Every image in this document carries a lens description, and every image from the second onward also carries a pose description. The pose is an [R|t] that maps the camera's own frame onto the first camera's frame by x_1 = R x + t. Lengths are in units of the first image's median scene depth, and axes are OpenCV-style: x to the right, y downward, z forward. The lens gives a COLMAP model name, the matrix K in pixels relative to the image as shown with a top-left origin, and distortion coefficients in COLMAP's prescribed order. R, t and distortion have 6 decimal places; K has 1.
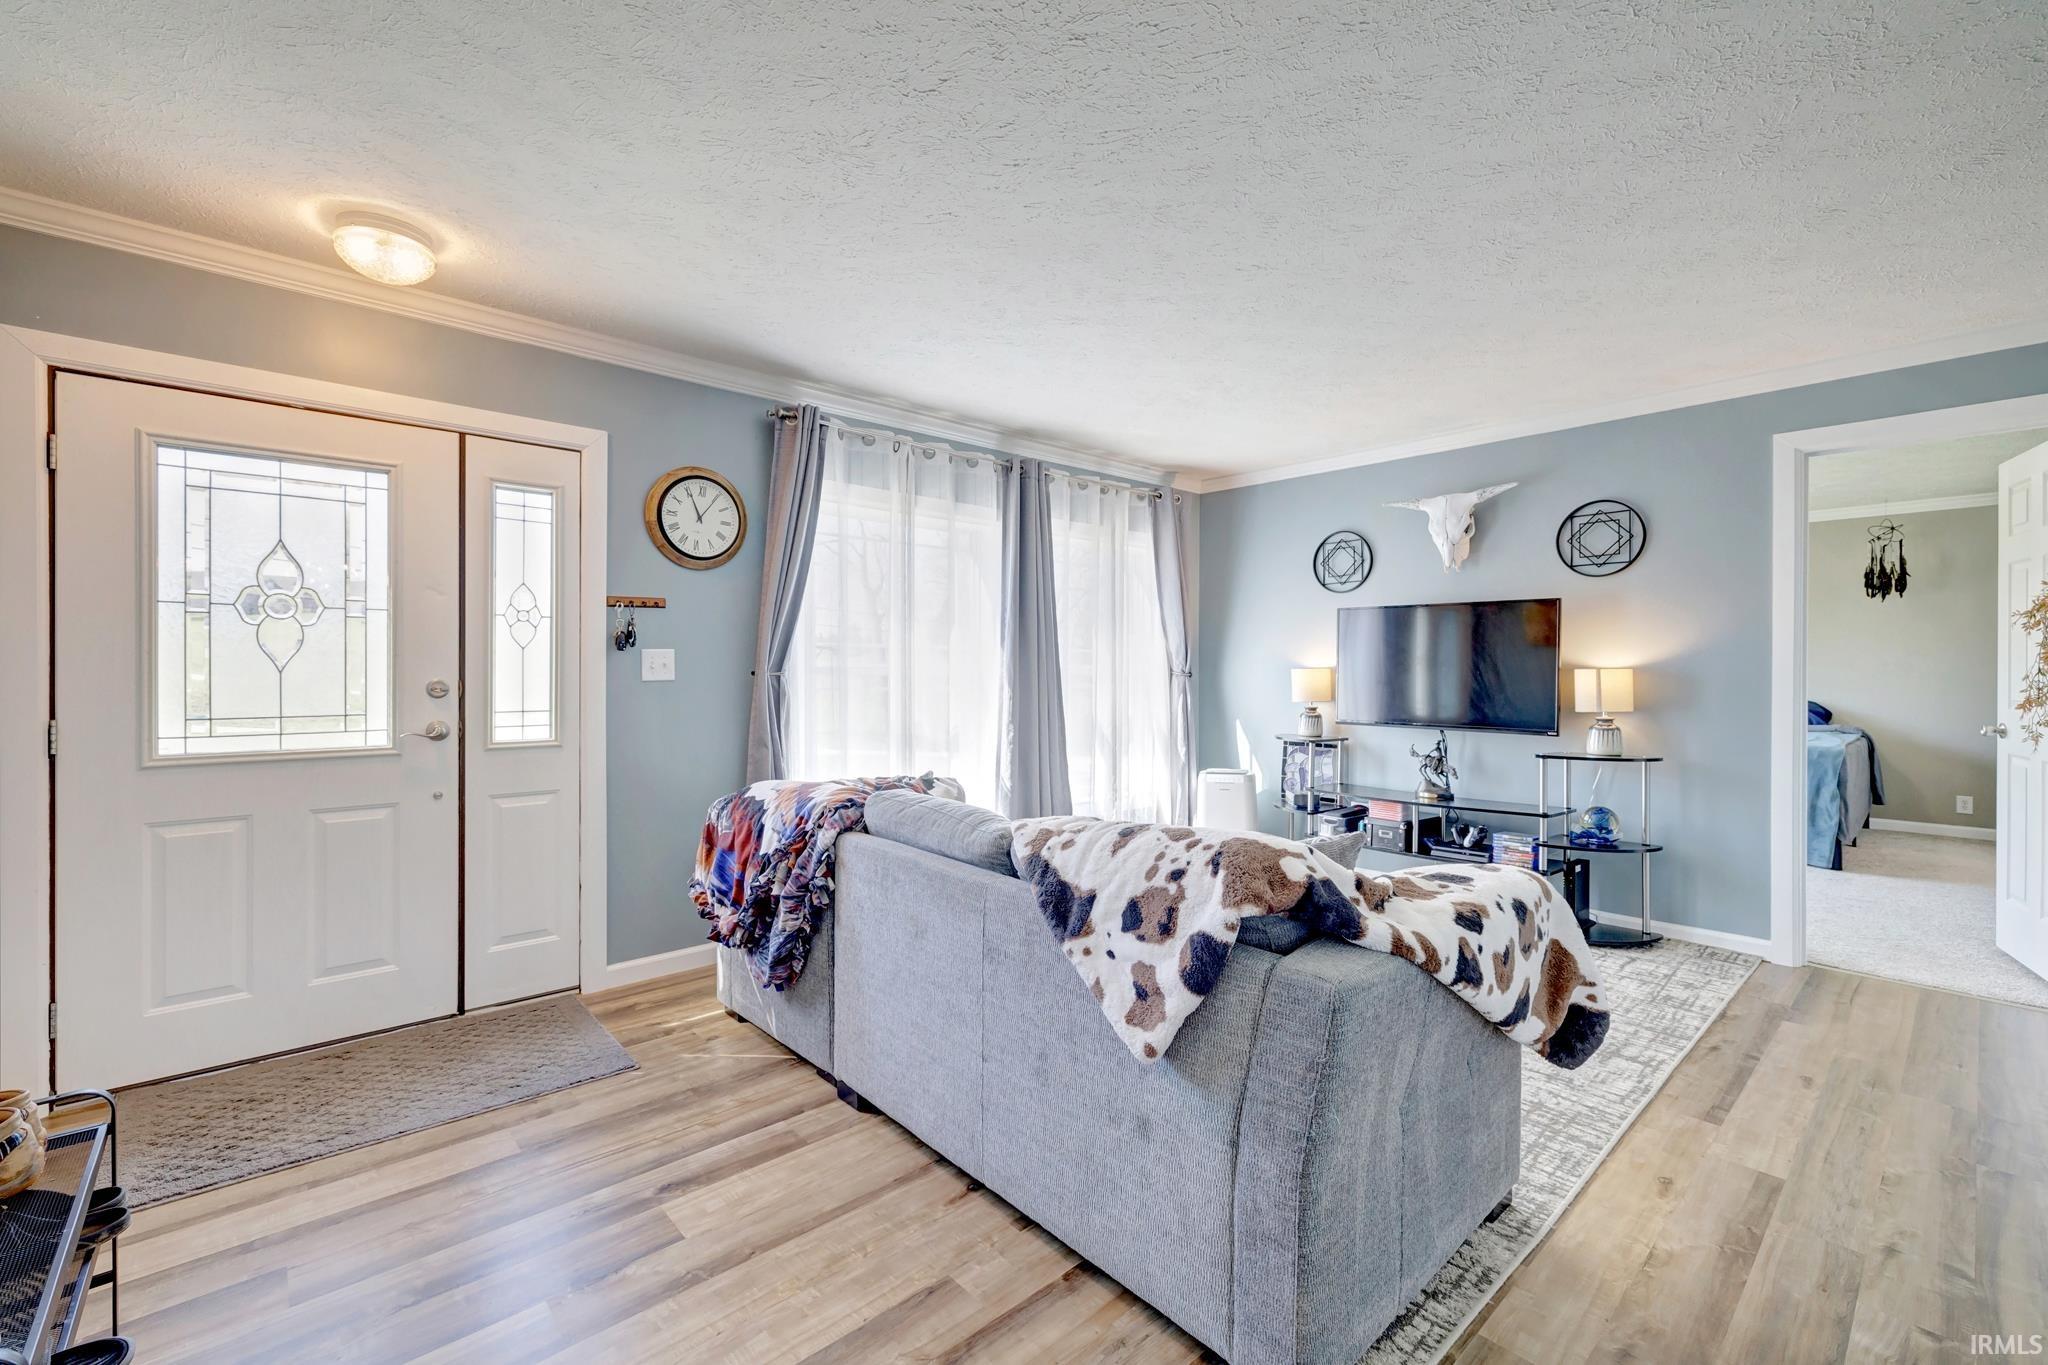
lens RADIAL K [[869.2, 0, 1027.4], [0, 869.2, 679.2], [0, 0, 1]] dist [0.004427, 0.001308]
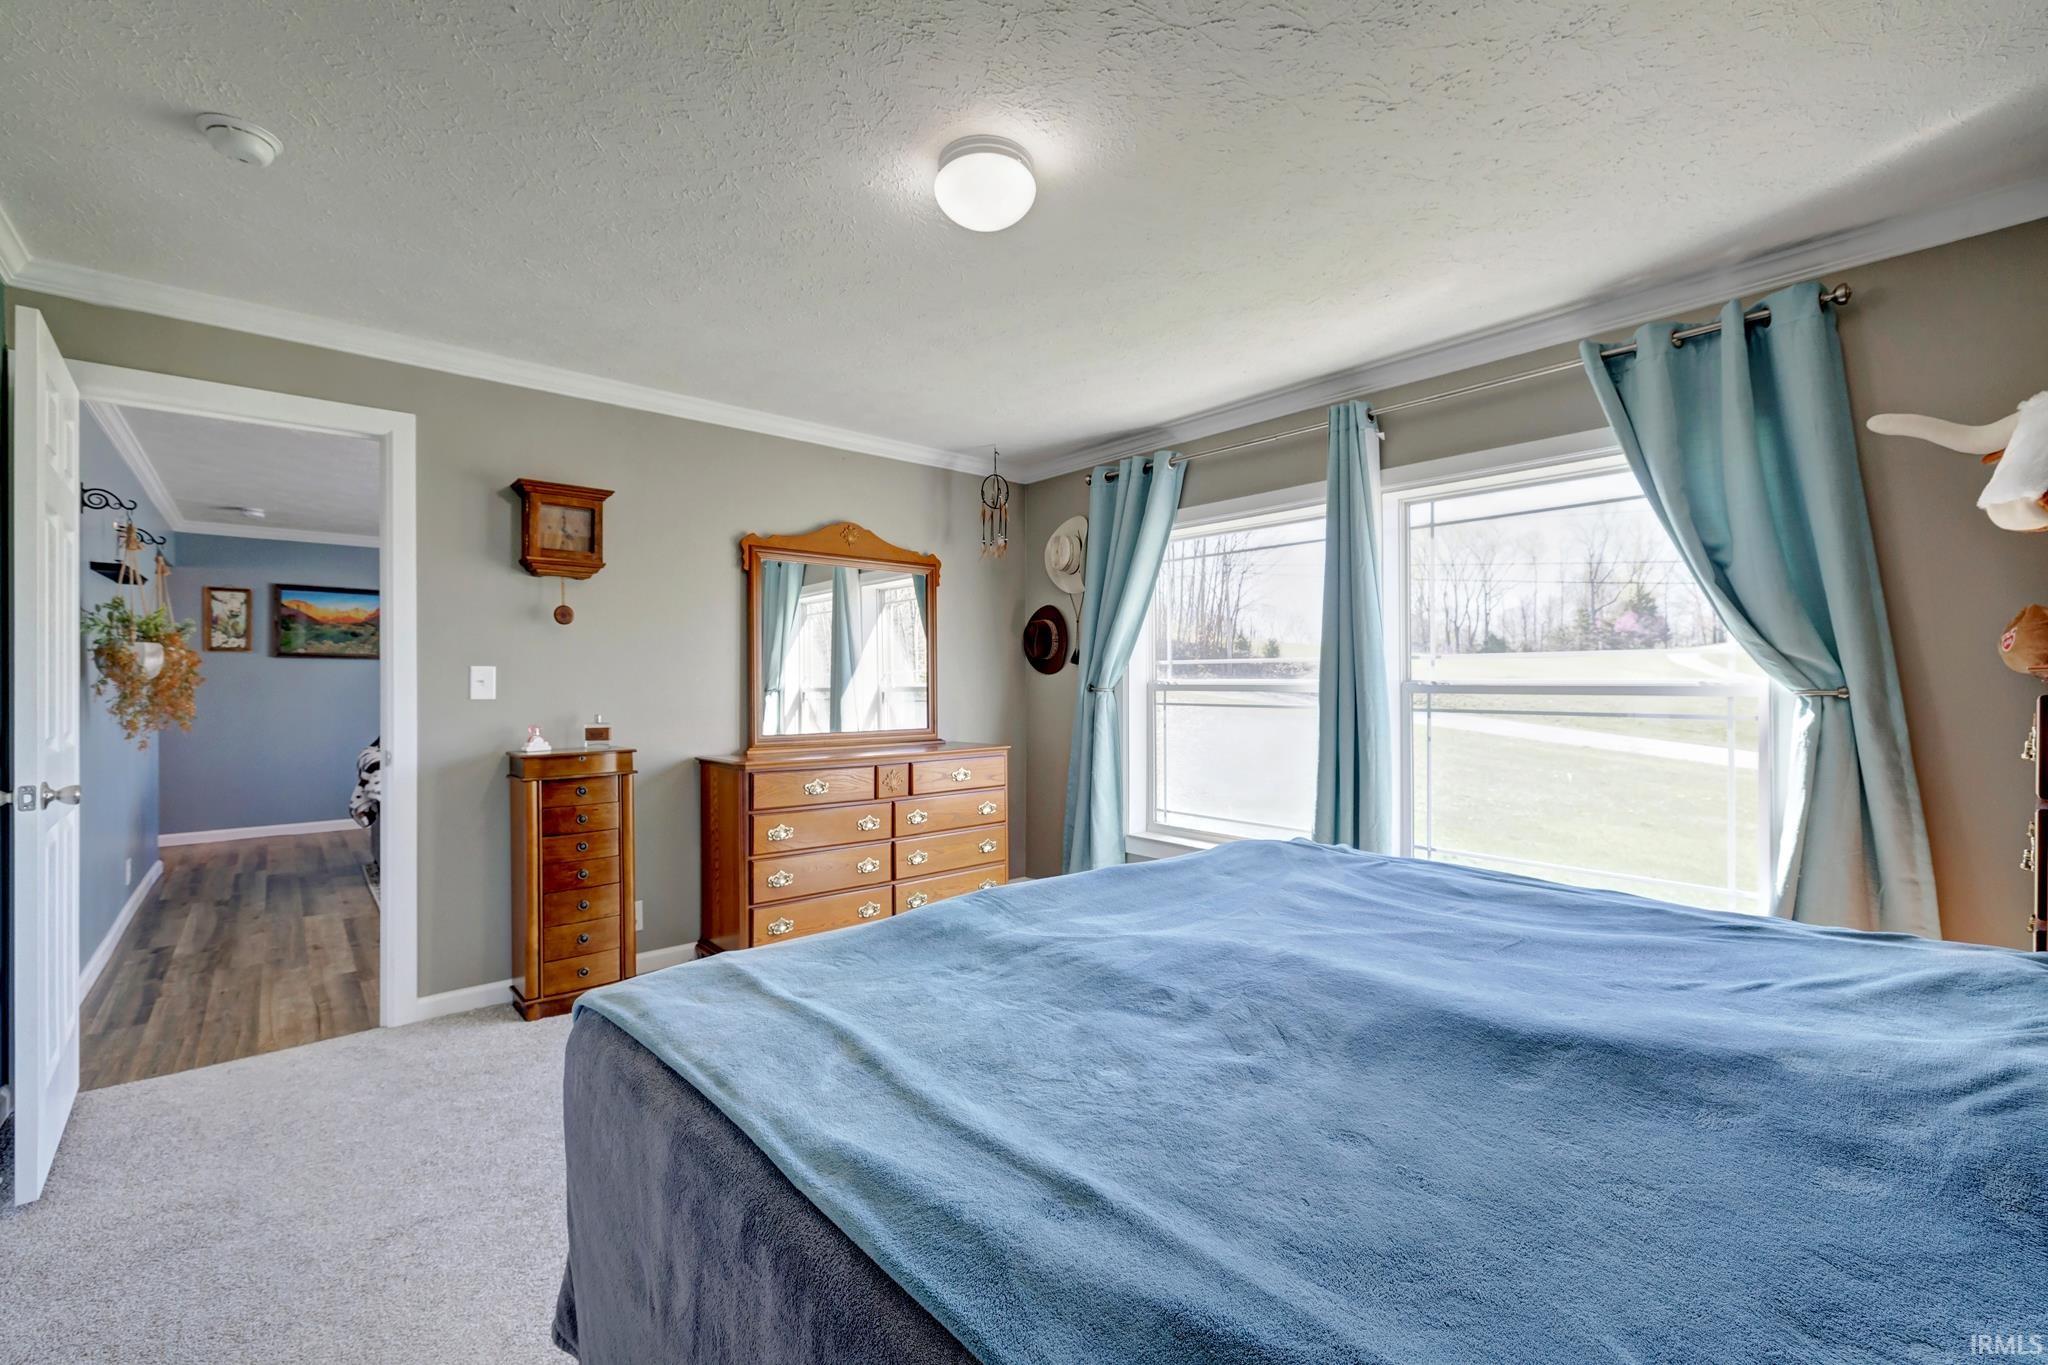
lens RADIAL K [[869.2, 0, 1026.1], [0, 869.2, 671.5], [0, 0, 1]] dist [0.004427, 0.001308]
pose [[-0.029738, -0.000053, -0.999558, 1.574735], [-0.004568, 0.999990, 0.000083, -0.027133], [0.999547, 0.004568, -0.029738, 1.508194]]
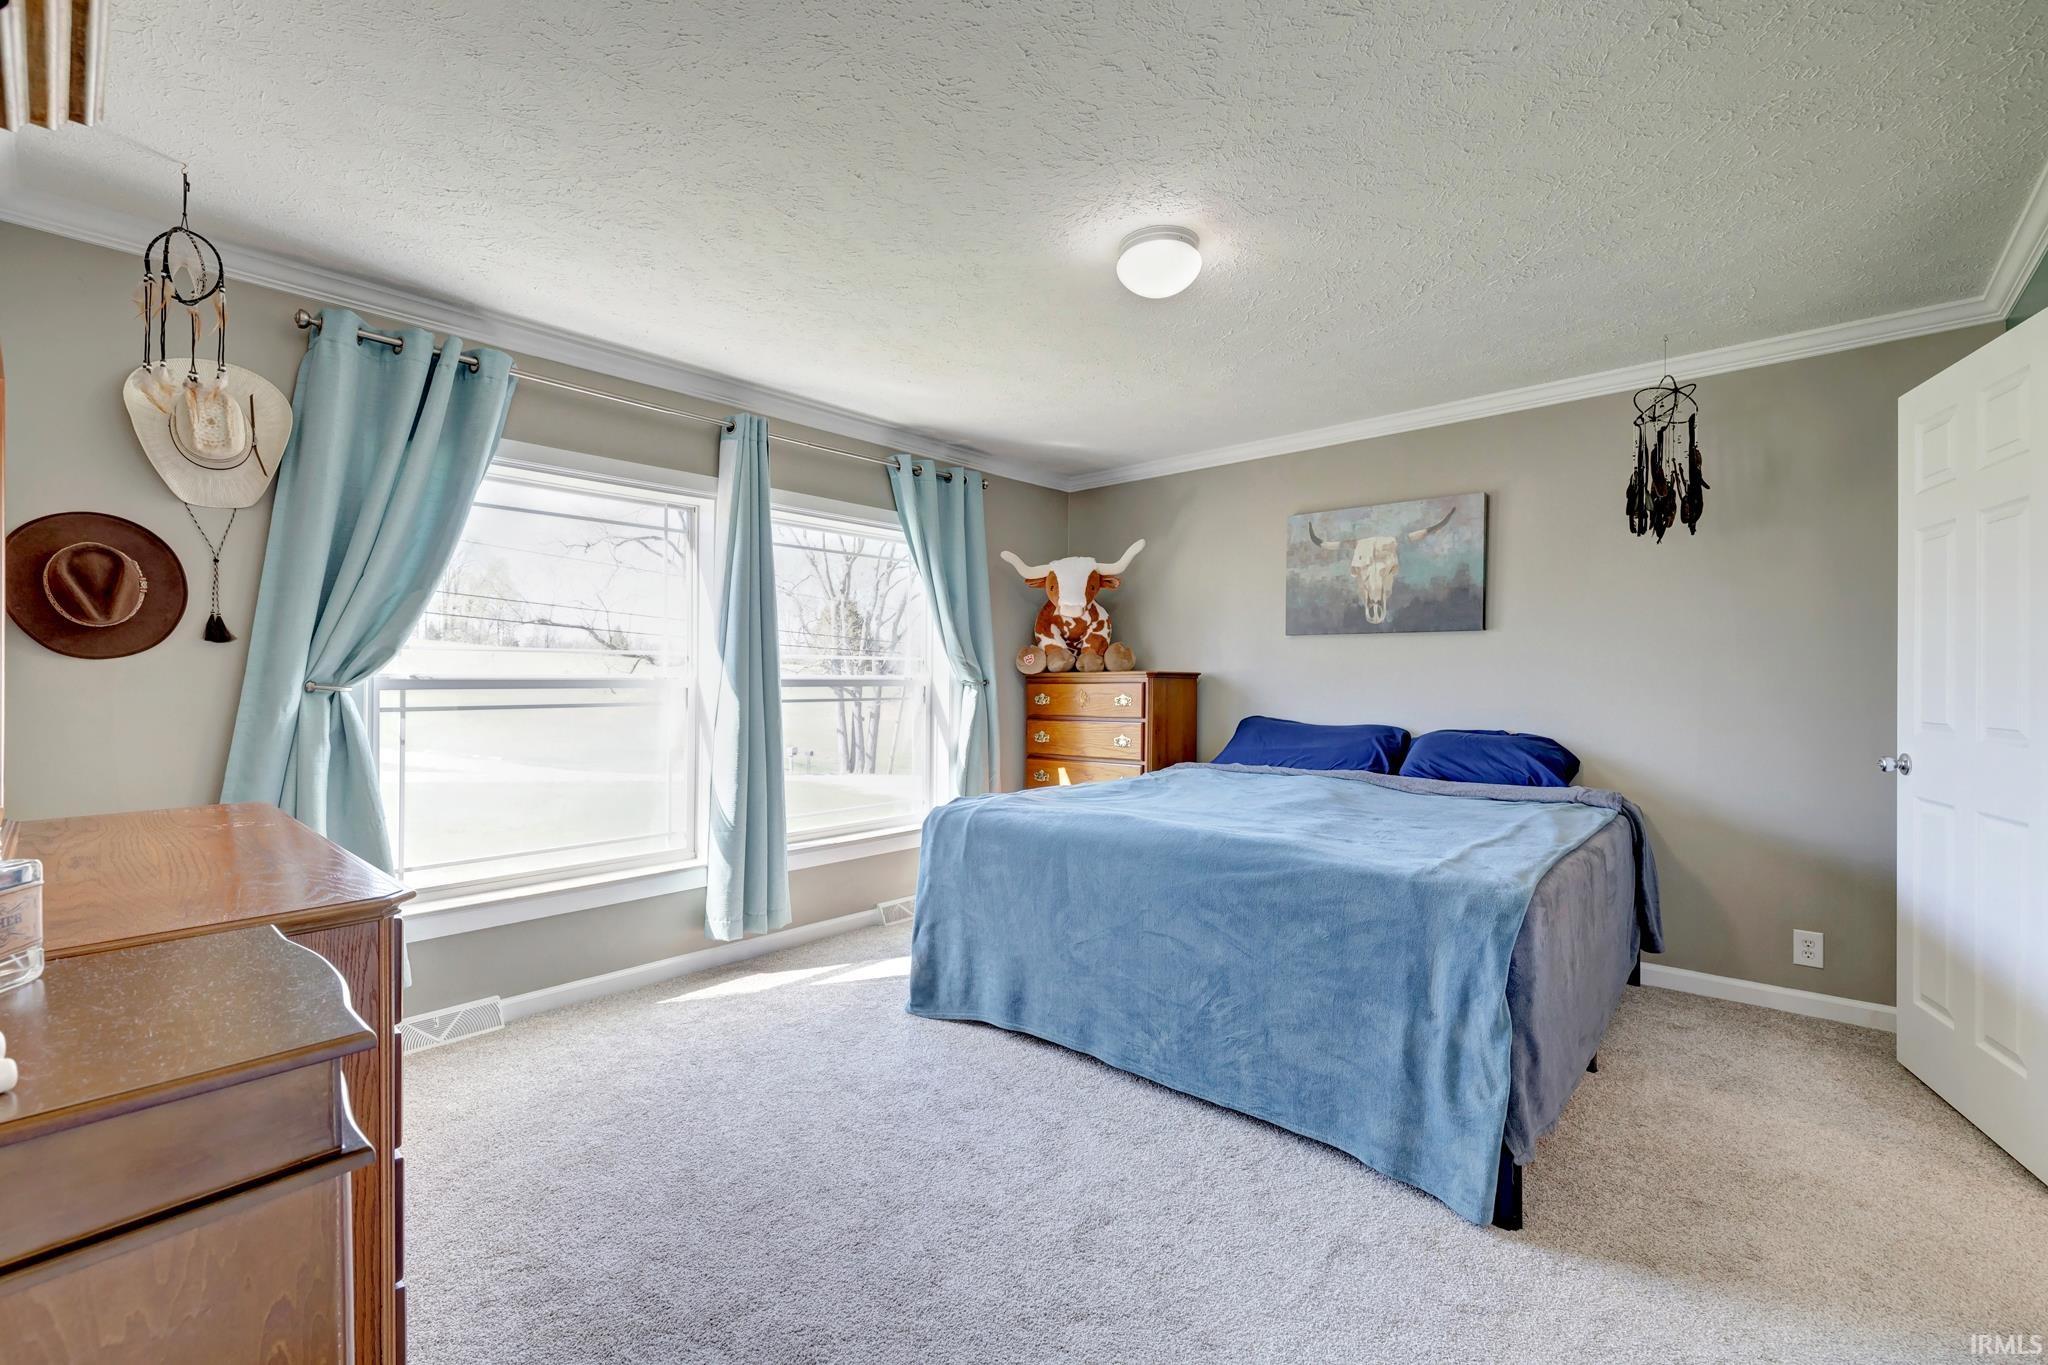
lens RADIAL K [[869.2, 0, 1009.5], [0, 869.2, 676.8], [0, 0, 1]] dist [0.004427, 0.001308]
pose [[0.995686, 0.009874, 0.092264, 0.569598], [-0.009202, 0.999928, -0.007715, -0.005813], [-0.092334, 0.006833, 0.995705, 0.544972]]
